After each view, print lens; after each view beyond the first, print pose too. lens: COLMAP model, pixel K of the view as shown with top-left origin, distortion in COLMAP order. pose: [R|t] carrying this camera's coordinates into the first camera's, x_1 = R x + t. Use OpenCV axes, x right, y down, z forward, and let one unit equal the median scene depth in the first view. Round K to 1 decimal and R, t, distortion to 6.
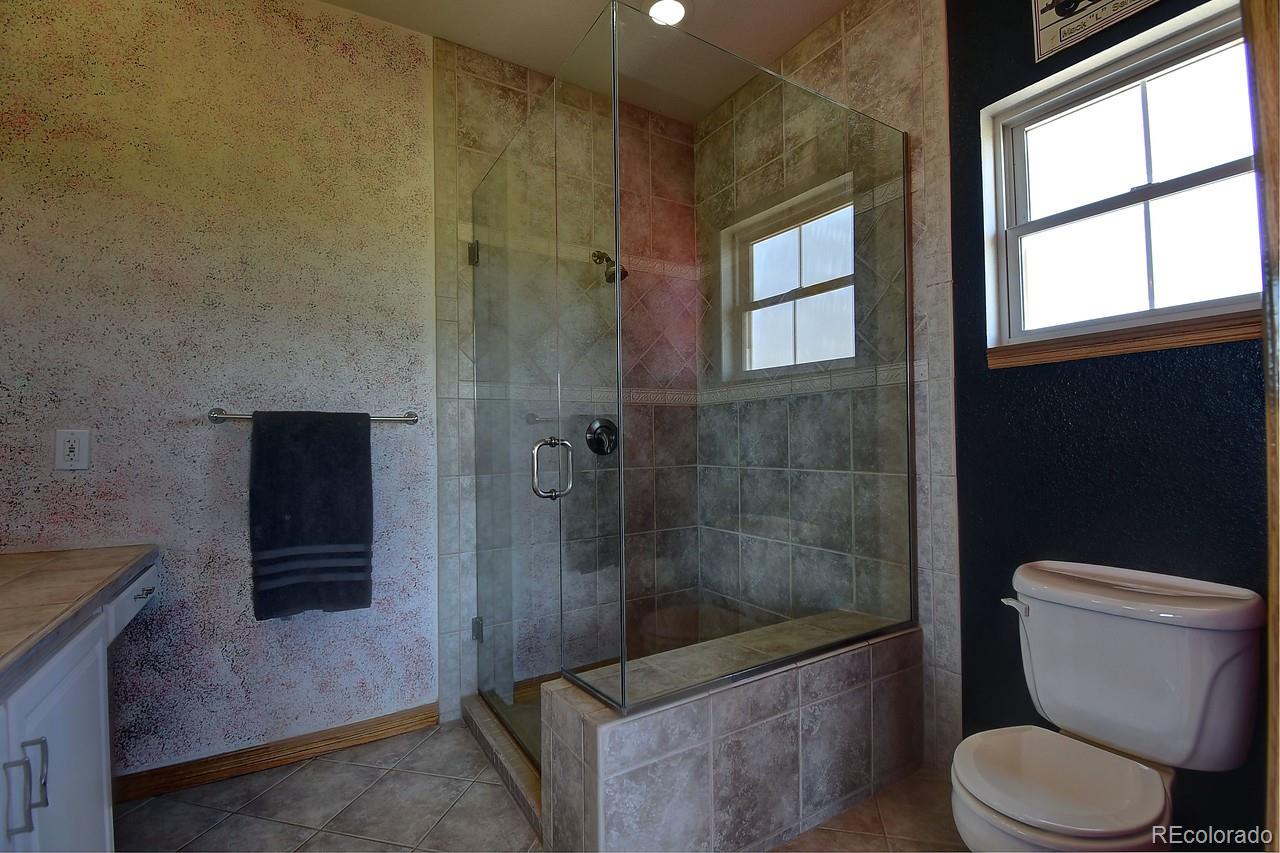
lens RADIAL K [[564.8, 0, 640.0], [0, 564.8, 431.8], [0, 0, 1]] dist [0.012832, -0.022776]
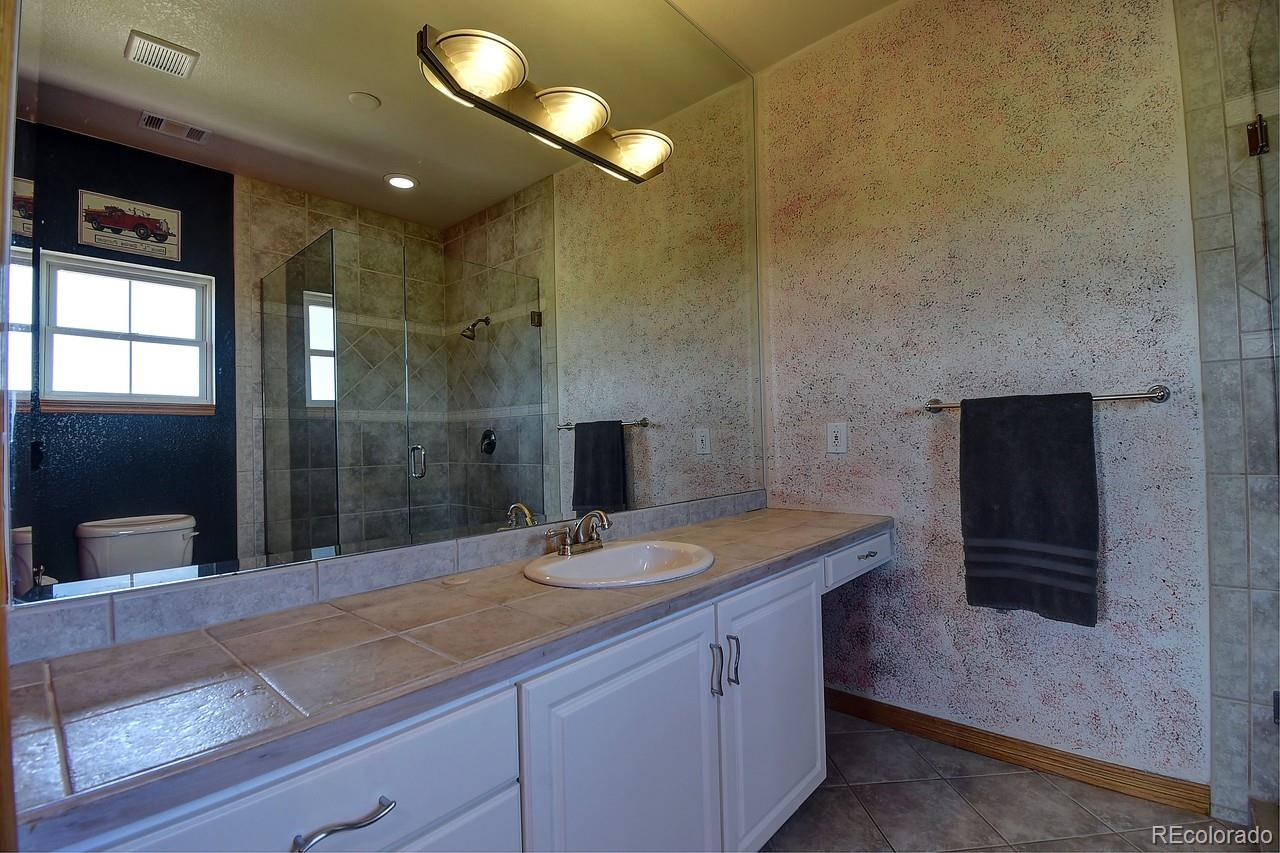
lens RADIAL K [[564.8, 0, 640.0], [0, 564.8, 431.8], [0, 0, 1]] dist [0.012832, -0.022776]
pose [[0.280047, -0.011932, -0.959912, 0.127367], [0.039170, 0.999232, -0.000993, -0.000058], [0.959187, -0.037321, 0.280299, 0.142606]]
